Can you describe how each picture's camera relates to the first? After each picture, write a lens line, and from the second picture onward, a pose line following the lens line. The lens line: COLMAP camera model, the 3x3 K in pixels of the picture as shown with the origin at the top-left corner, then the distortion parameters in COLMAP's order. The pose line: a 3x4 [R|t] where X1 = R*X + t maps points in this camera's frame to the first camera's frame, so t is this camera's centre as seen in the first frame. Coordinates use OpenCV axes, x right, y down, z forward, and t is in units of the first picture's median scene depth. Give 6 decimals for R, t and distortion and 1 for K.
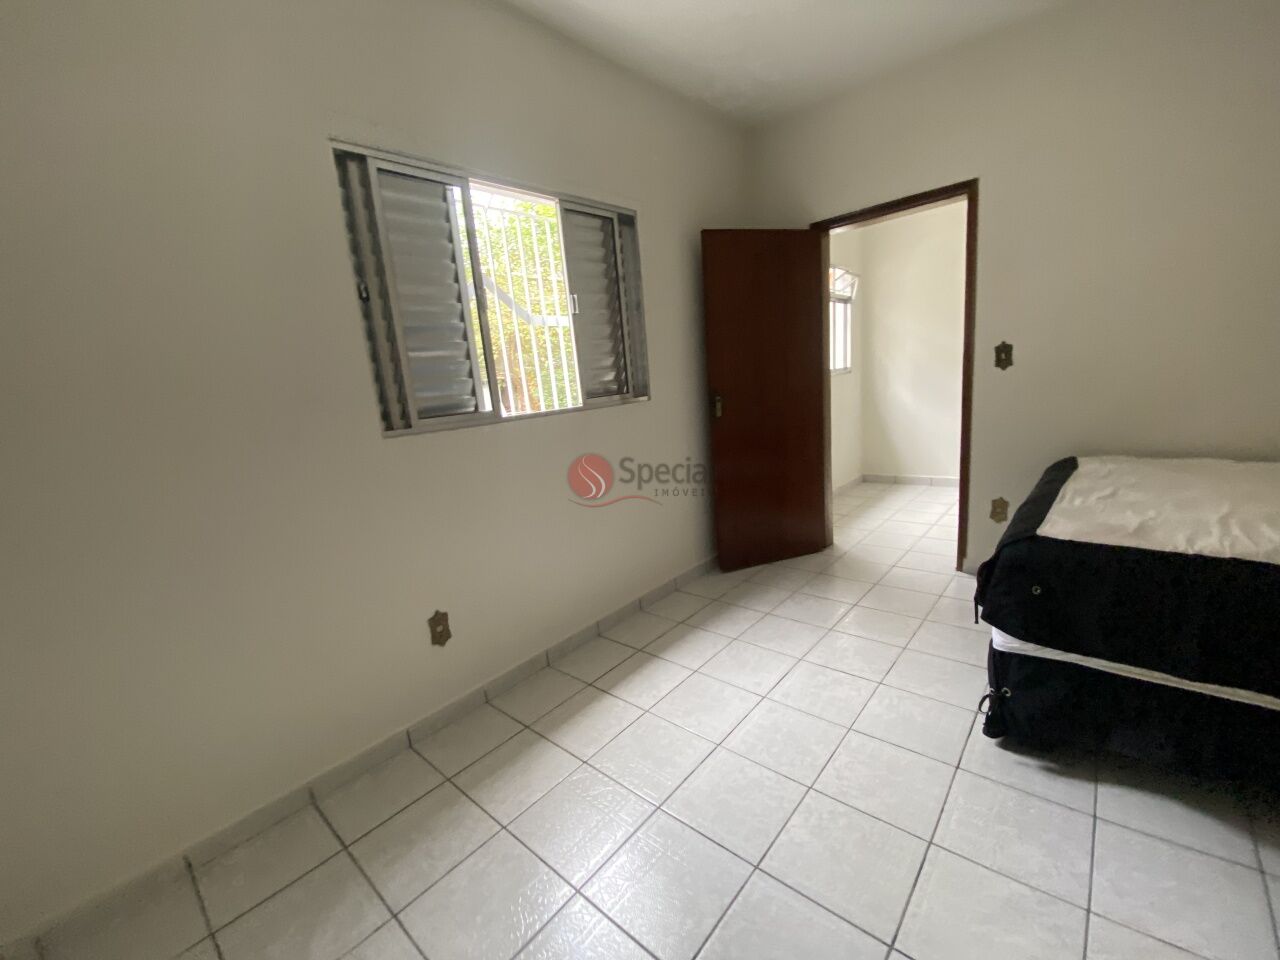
lens RADIAL K [[521.8, 0, 639.9], [0, 521.8, 476.0], [0, 0, 1]] dist [0.015966, -0.016389]
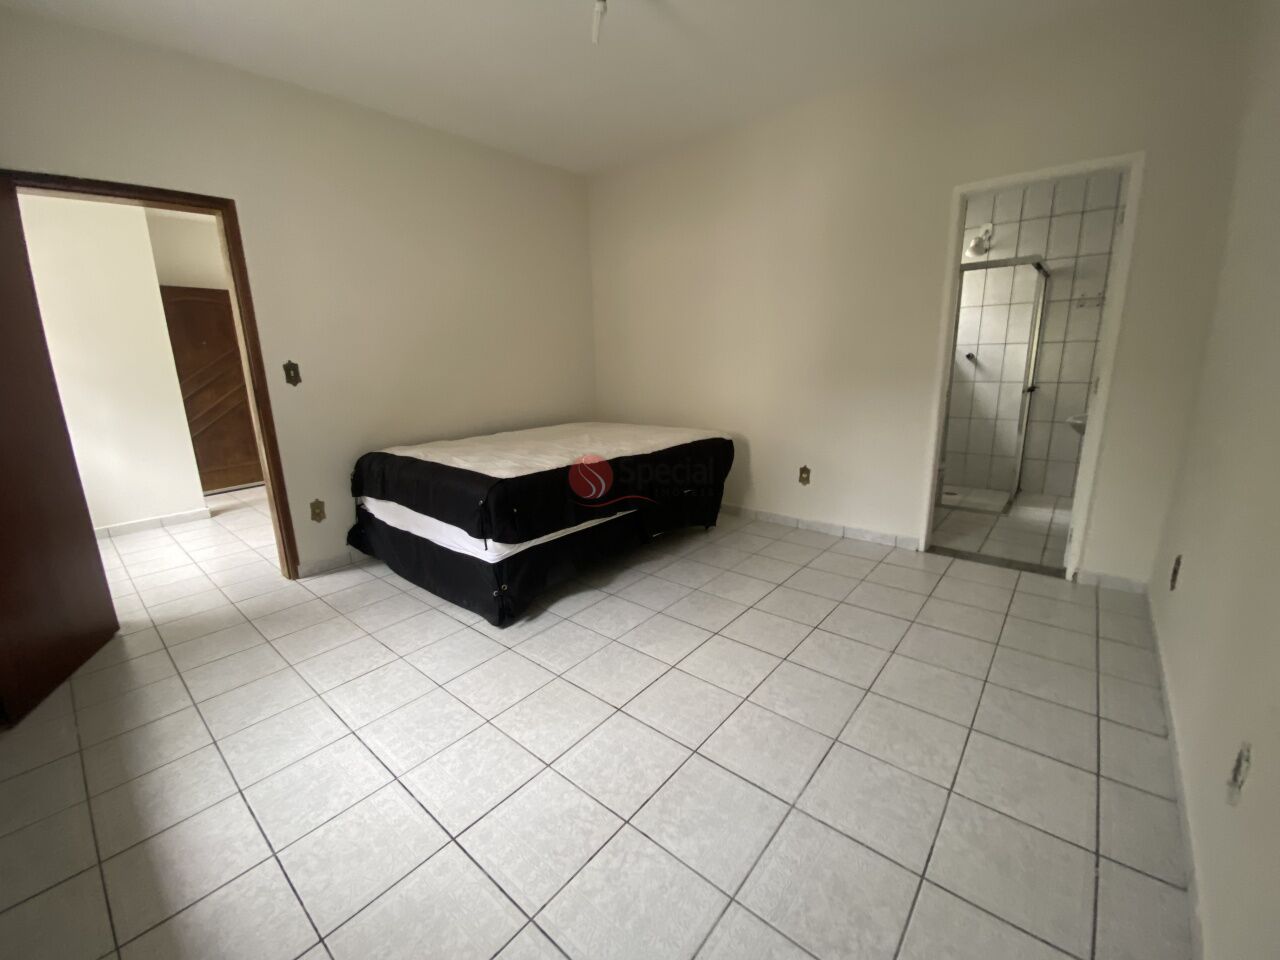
lens RADIAL K [[521.8, 0, 635.1], [0, 521.8, 478.3], [0, 0, 1]] dist [0.015966, -0.016389]
pose [[-0.020601, -0.134060, 0.990759, -0.563998], [0.214195, 0.967368, 0.135348, -0.010905], [-0.976574, 0.215004, 0.008786, 0.410474]]
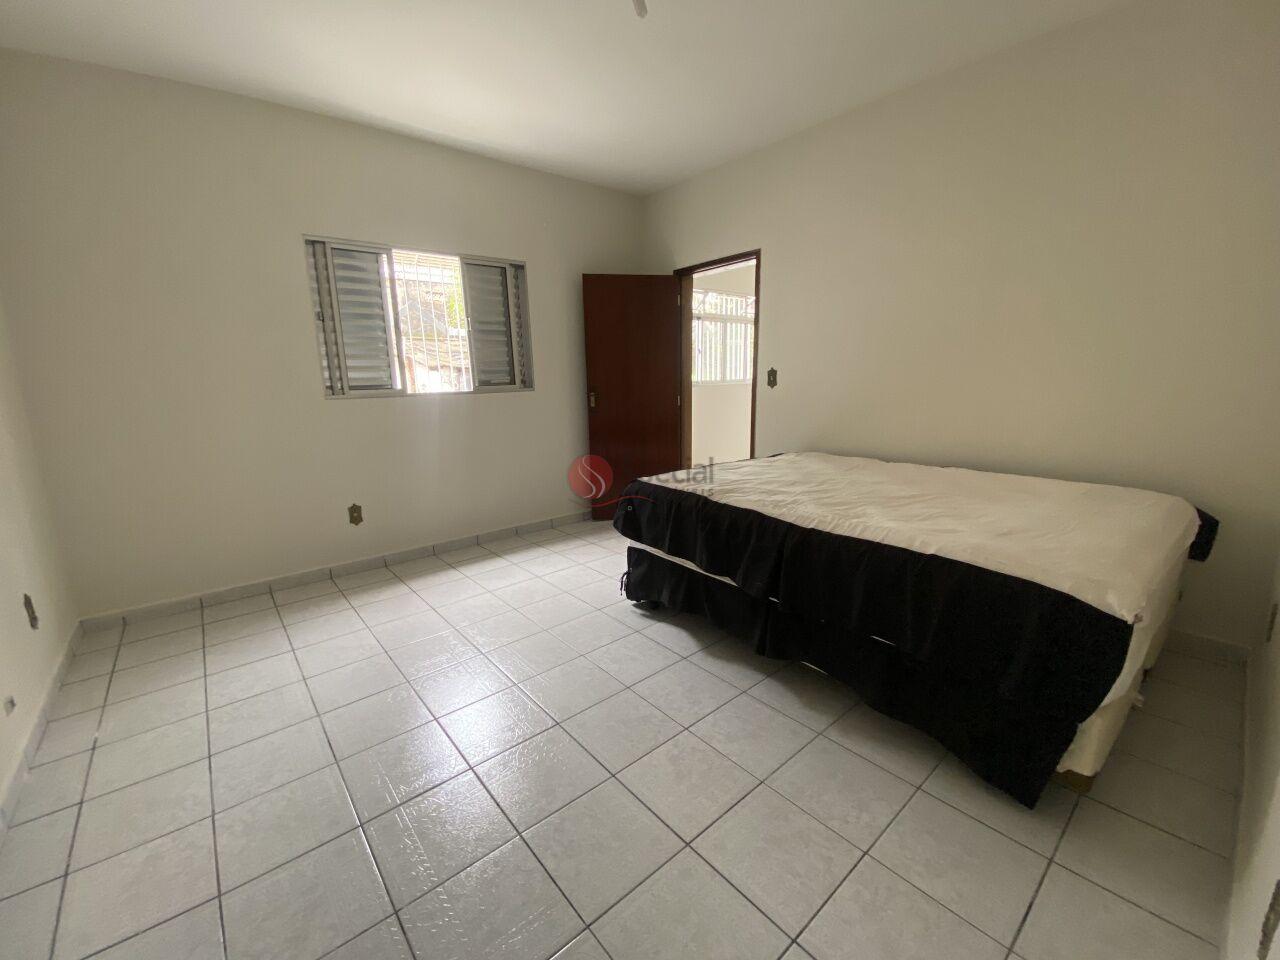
lens RADIAL K [[521.8, 0, 643.6], [0, 521.8, 478.9], [0, 0, 1]] dist [0.015966, -0.016389]
pose [[0.988116, 0.094334, -0.121361, 0.689062], [-0.091987, 0.995451, 0.024817, 0.044880], [0.123150, -0.013358, 0.992298, -0.534331]]
